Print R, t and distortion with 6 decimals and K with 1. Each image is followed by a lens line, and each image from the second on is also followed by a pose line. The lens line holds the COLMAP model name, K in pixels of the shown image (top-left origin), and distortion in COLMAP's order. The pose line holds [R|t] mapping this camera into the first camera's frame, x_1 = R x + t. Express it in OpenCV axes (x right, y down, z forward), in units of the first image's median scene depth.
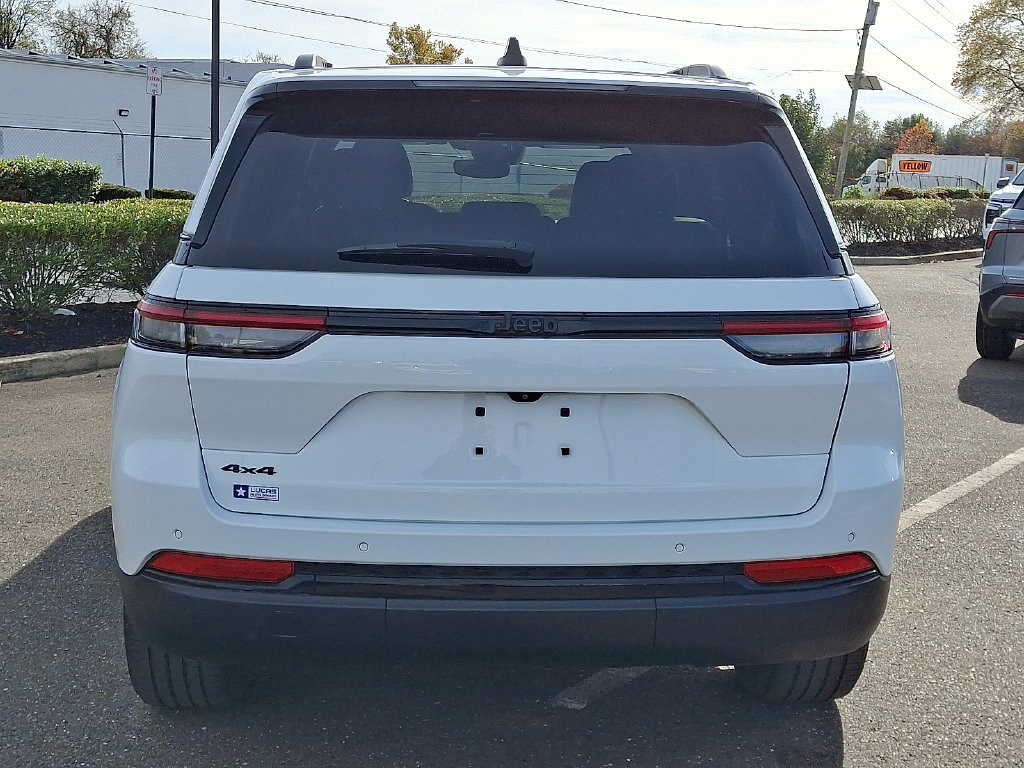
lens RADIAL K [[1581.8, 0, 503.5], [0, 1581.8, 355.7], [0, 0, 1]] dist [0.143277, 0.000000]
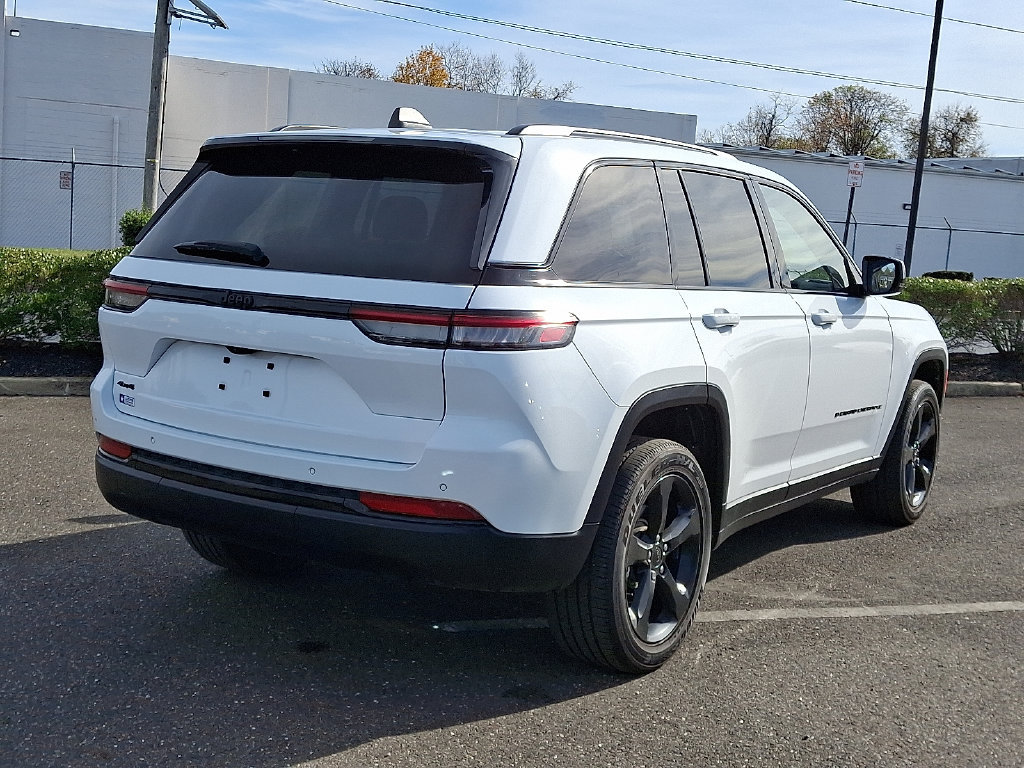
lens RADIAL K [[1433.7, 0, 510.2], [0, 1433.7, 388.5], [0, 0, 1]] dist [0.113766, 0.000000]
pose [[0.795719, 0.098060, -0.597675, 0.969520], [-0.117108, 0.993094, 0.007023, 0.021557], [0.594236, 0.064404, 0.801708, 0.100250]]
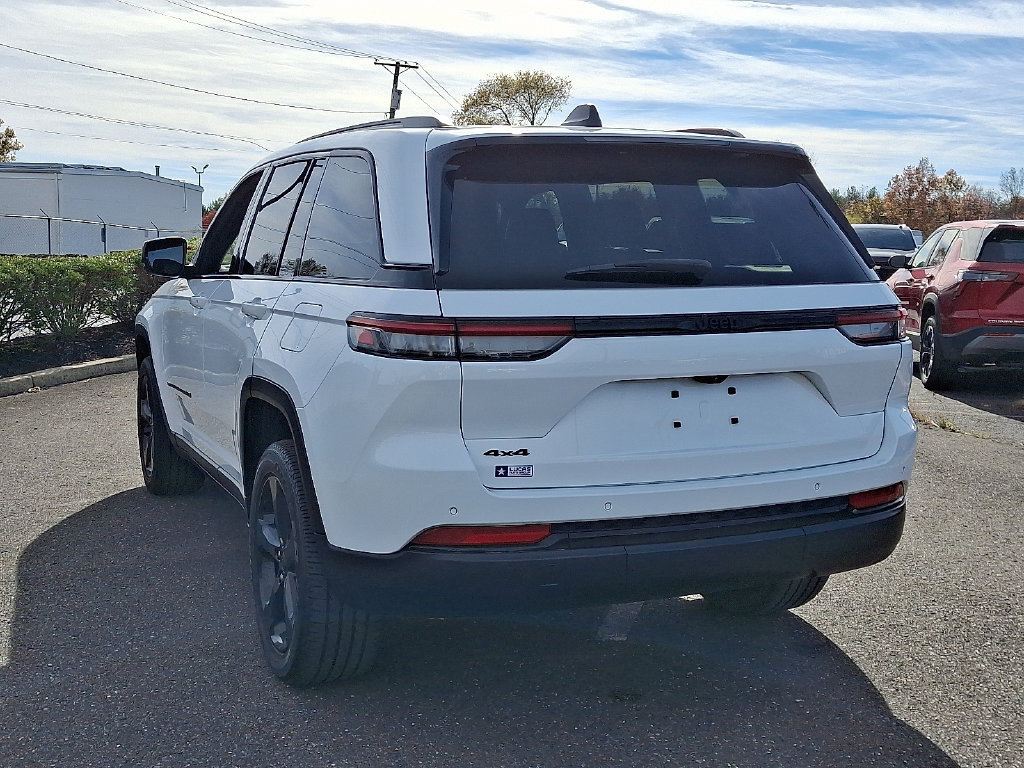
lens RADIAL K [[1347.7, 0, 514.4], [0, 1347.7, 425.9], [0, 0, 1]] dist [0.021513, 0.000000]
pose [[0.930133, -0.070511, 0.360389, -0.526317], [0.061091, 0.997428, 0.037479, 0.012342], [-0.362105, -0.012844, 0.932049, 0.032859]]
